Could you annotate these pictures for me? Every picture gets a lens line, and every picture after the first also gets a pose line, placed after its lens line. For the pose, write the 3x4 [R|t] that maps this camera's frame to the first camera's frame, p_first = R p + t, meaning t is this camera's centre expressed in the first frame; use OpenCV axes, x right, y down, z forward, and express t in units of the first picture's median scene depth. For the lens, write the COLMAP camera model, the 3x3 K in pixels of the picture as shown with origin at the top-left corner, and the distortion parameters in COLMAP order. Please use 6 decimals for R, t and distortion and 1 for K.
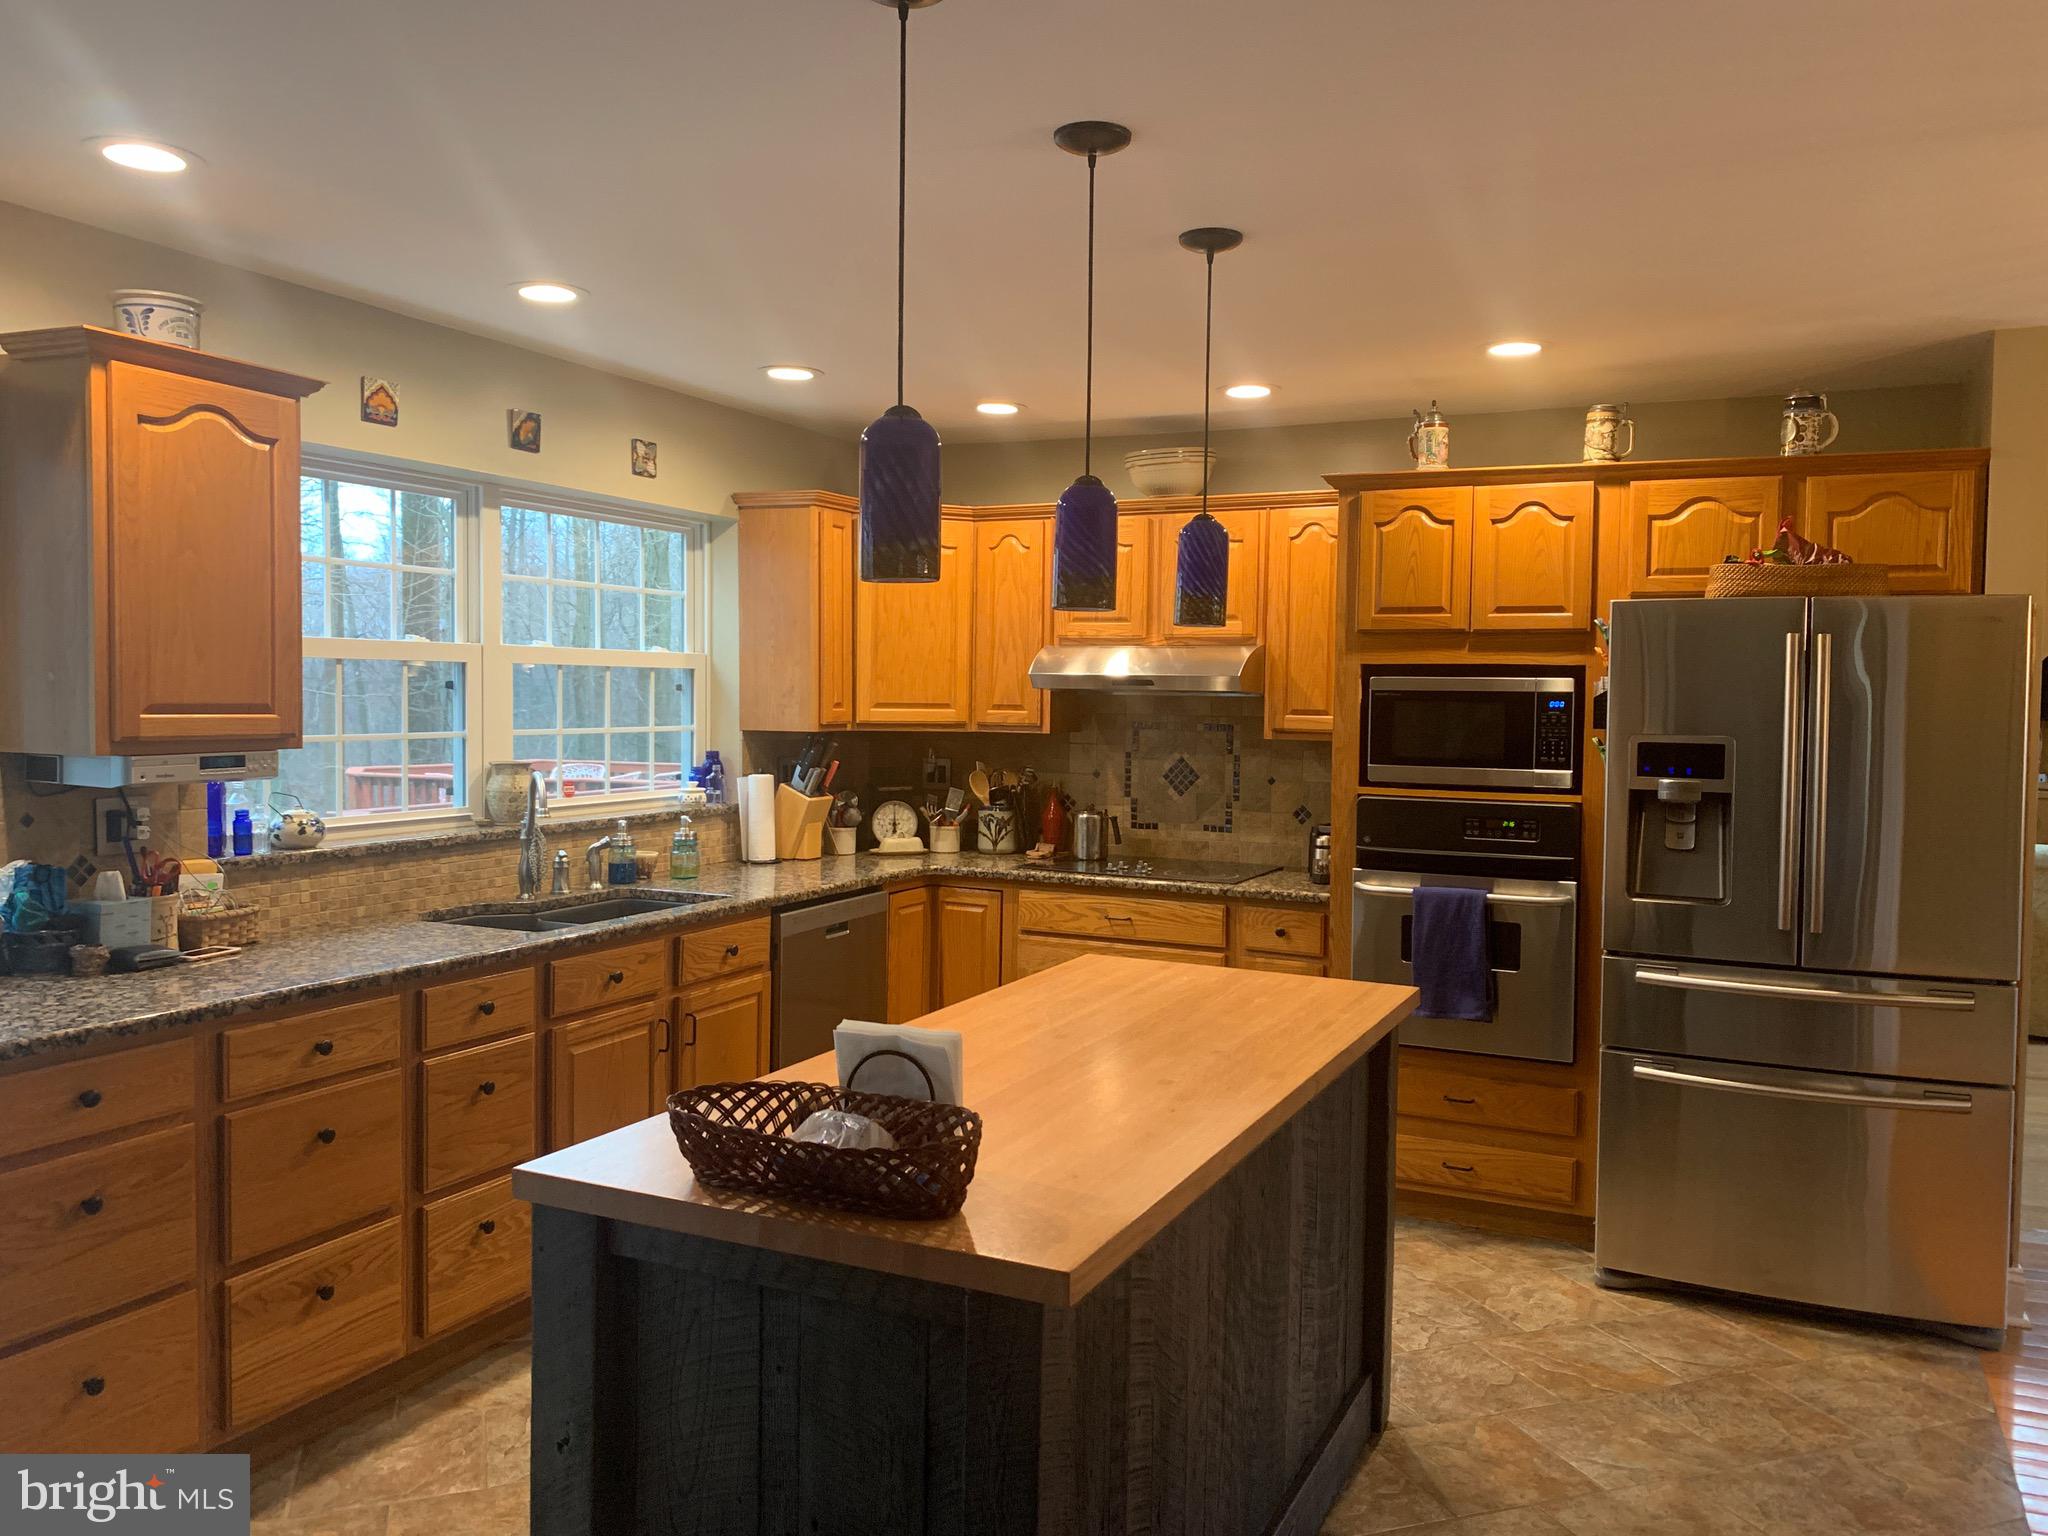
lens RADIAL K [[1552.6, 0, 1009.4], [0, 1552.6, 756.8], [0, 0, 1]] dist [0.031884, -0.039768]
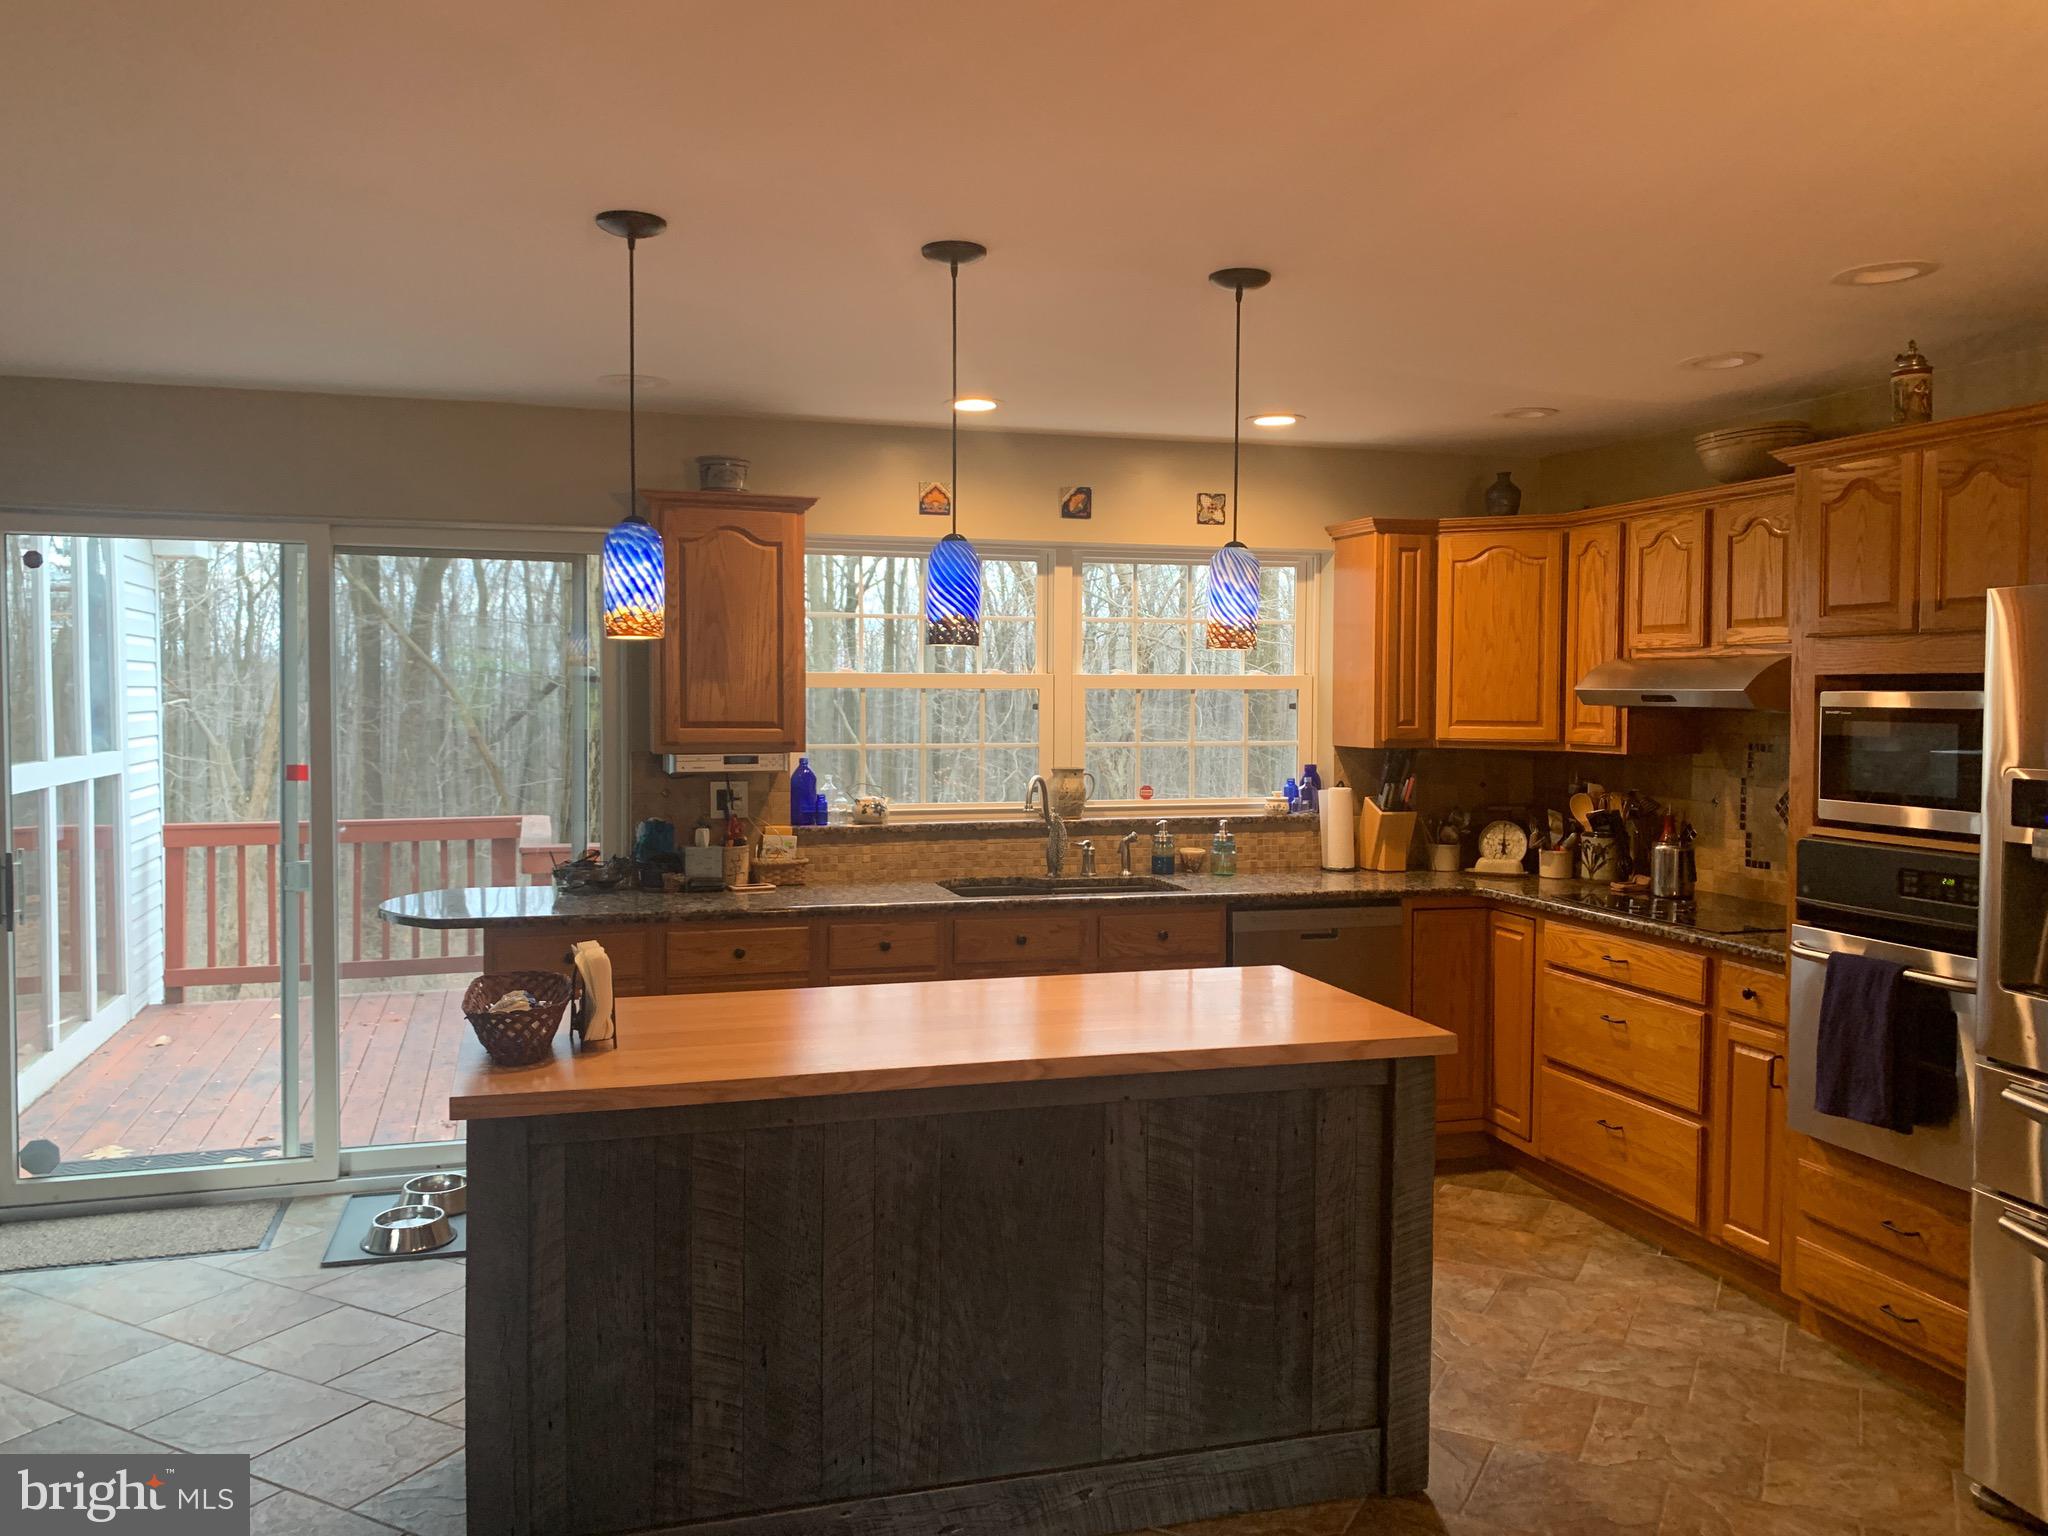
lens RADIAL K [[1552.6, 0, 998.3], [0, 1552.6, 754.5], [0, 0, 1]] dist [0.031884, -0.039768]
pose [[0.662439, 0.019199, -0.748869, 0.538136], [-0.027628, 0.999618, 0.001188, -0.007095], [0.748606, 0.019903, 0.662716, 0.126993]]
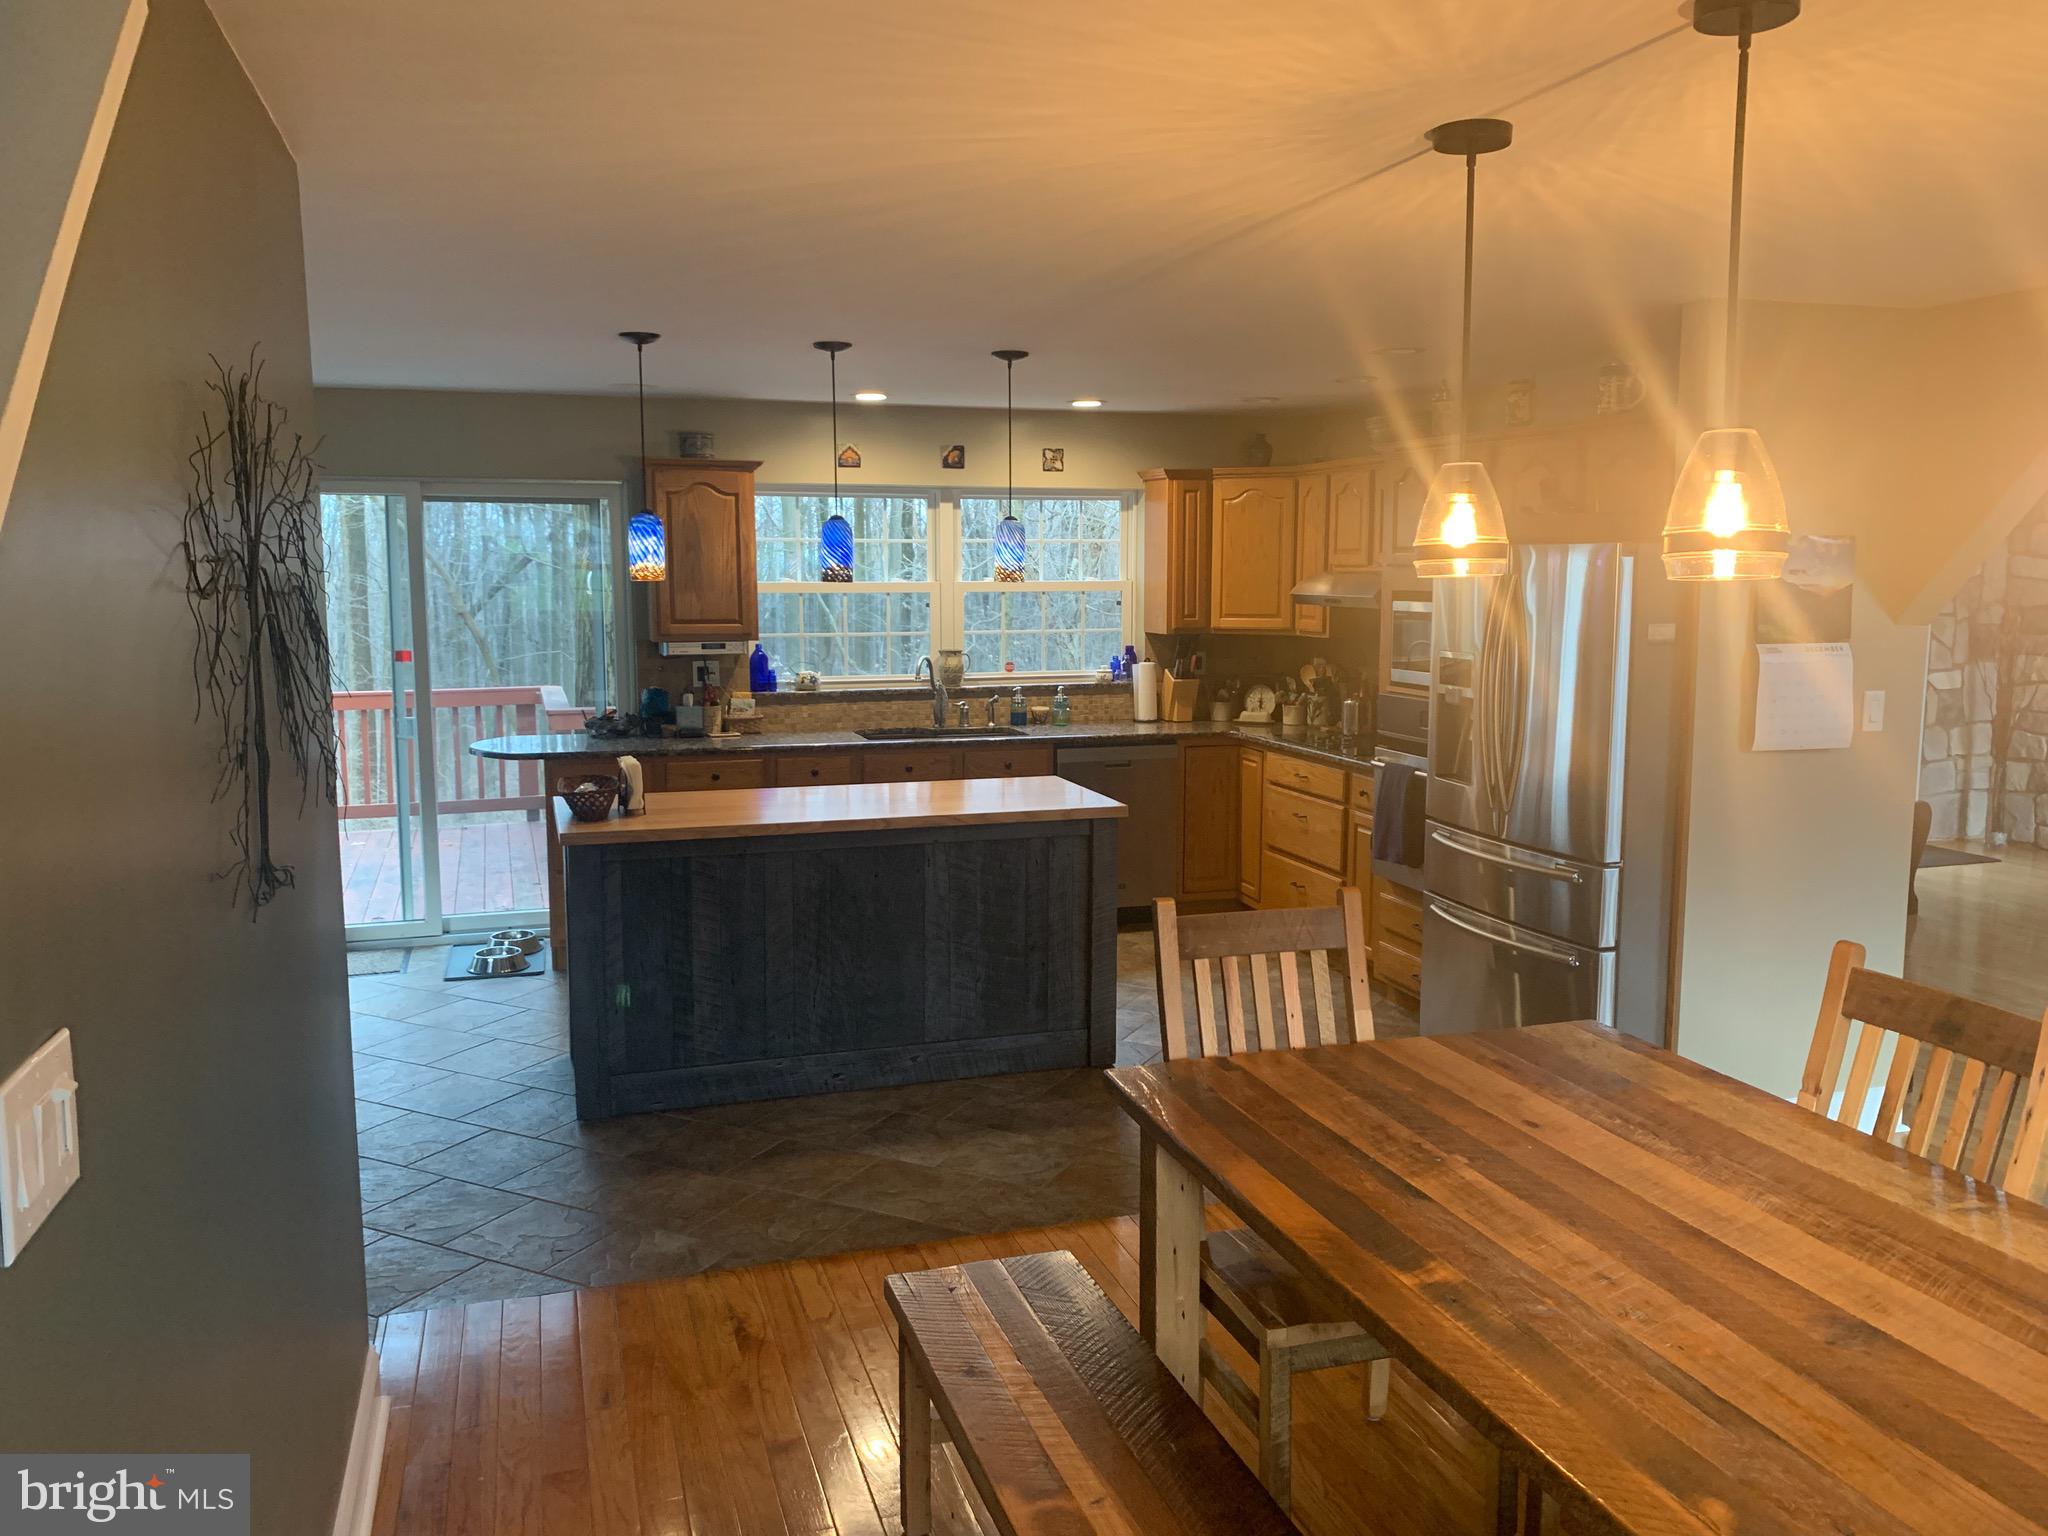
lens RADIAL K [[1552.6, 0, 1038.2], [0, 1552.6, 763.7], [0, 0, 1]] dist [0.031884, -0.039768]
pose [[0.691252, 0.079496, -0.718227, 0.939304], [-0.022256, 0.995801, 0.088798, -0.024199], [0.722271, -0.045397, 0.690119, -0.121141]]
